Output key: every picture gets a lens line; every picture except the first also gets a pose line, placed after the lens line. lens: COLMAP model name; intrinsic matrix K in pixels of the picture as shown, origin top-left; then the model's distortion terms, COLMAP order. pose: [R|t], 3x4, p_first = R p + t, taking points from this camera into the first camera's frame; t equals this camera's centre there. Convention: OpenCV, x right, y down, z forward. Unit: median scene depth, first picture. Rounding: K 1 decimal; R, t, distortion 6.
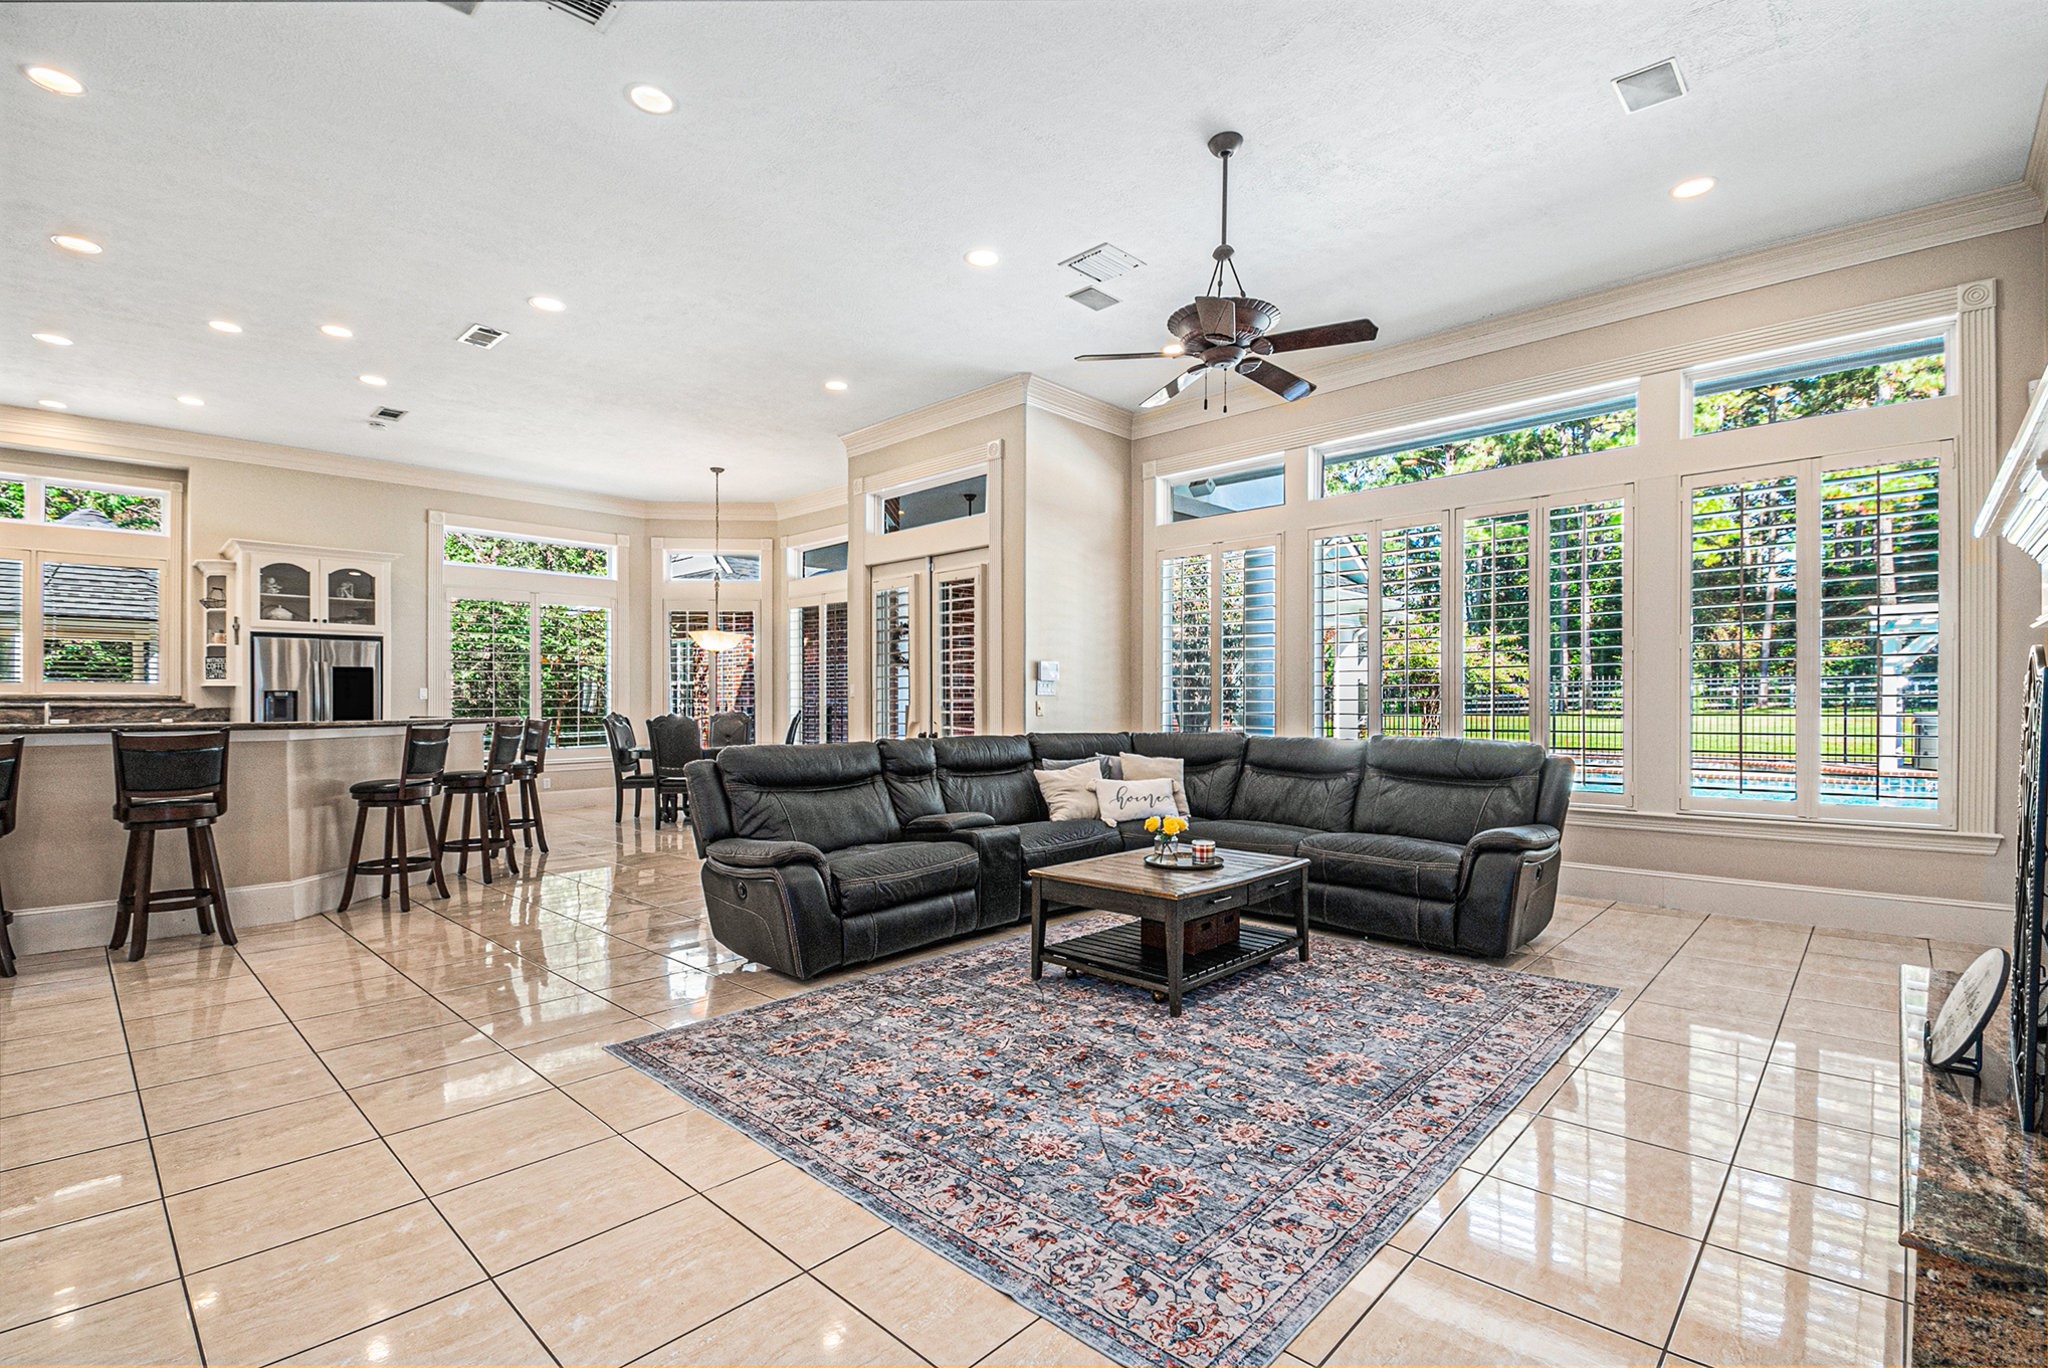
lens RADIAL K [[914.9, 0, 1030.3], [0, 914.9, 694.6], [0, 0, 1]] dist [-0.000053, -0.000666]
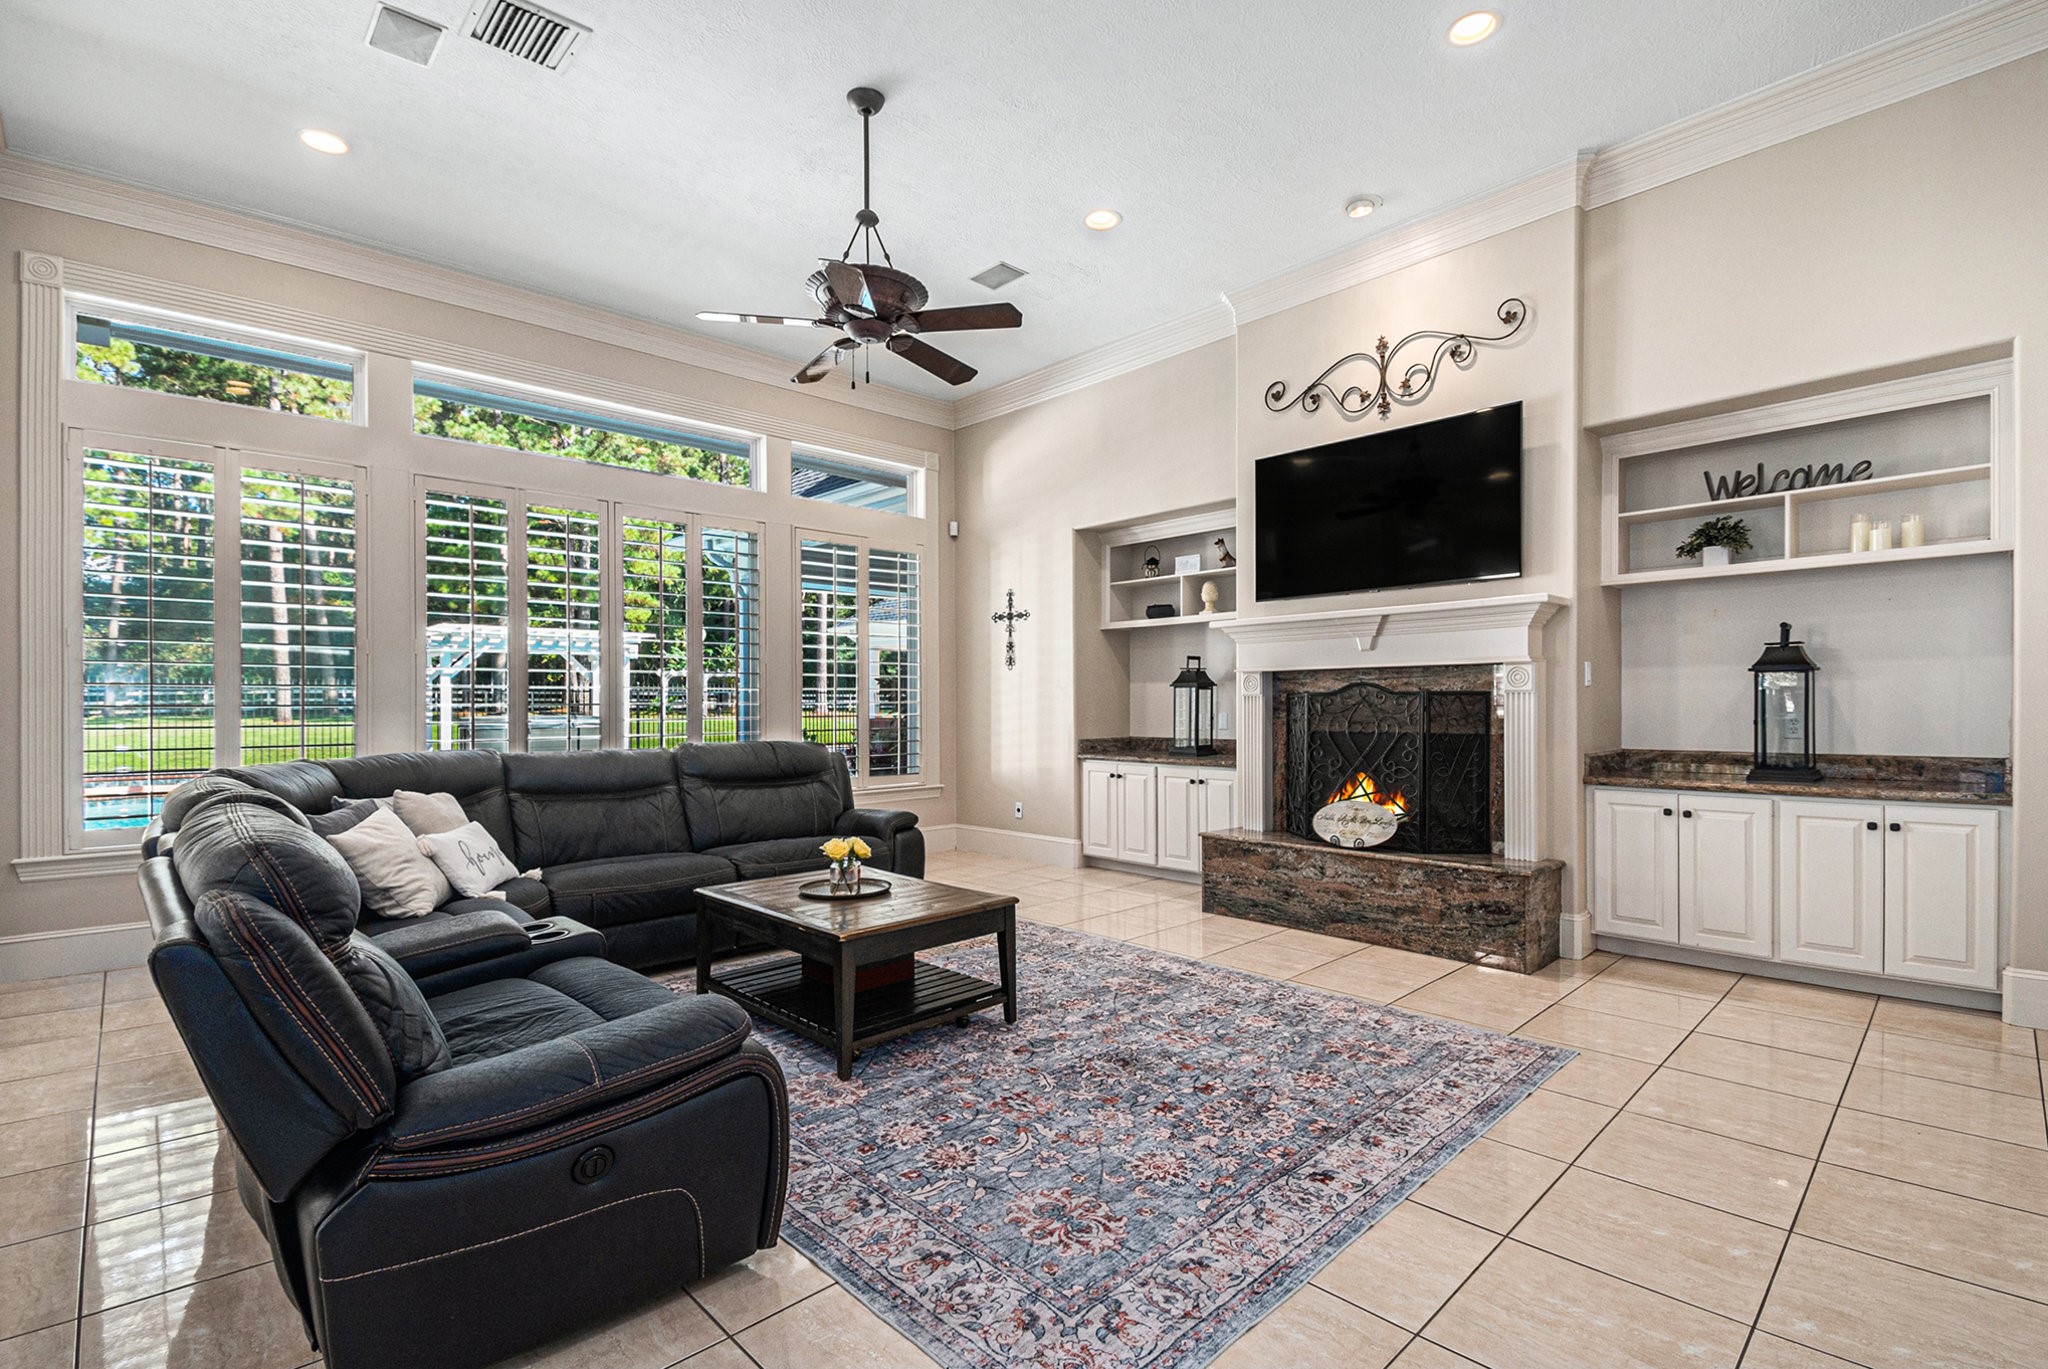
lens RADIAL K [[914.9, 0, 1043.2], [0, 914.9, 712.5], [0, 0, 1]] dist [-0.000053, -0.000666]
pose [[0.064106, -0.009762, 0.997895, -0.995511], [0.002509, 0.999951, 0.009621, 0.002753], [-0.997940, 0.001887, 0.064128, 1.070438]]
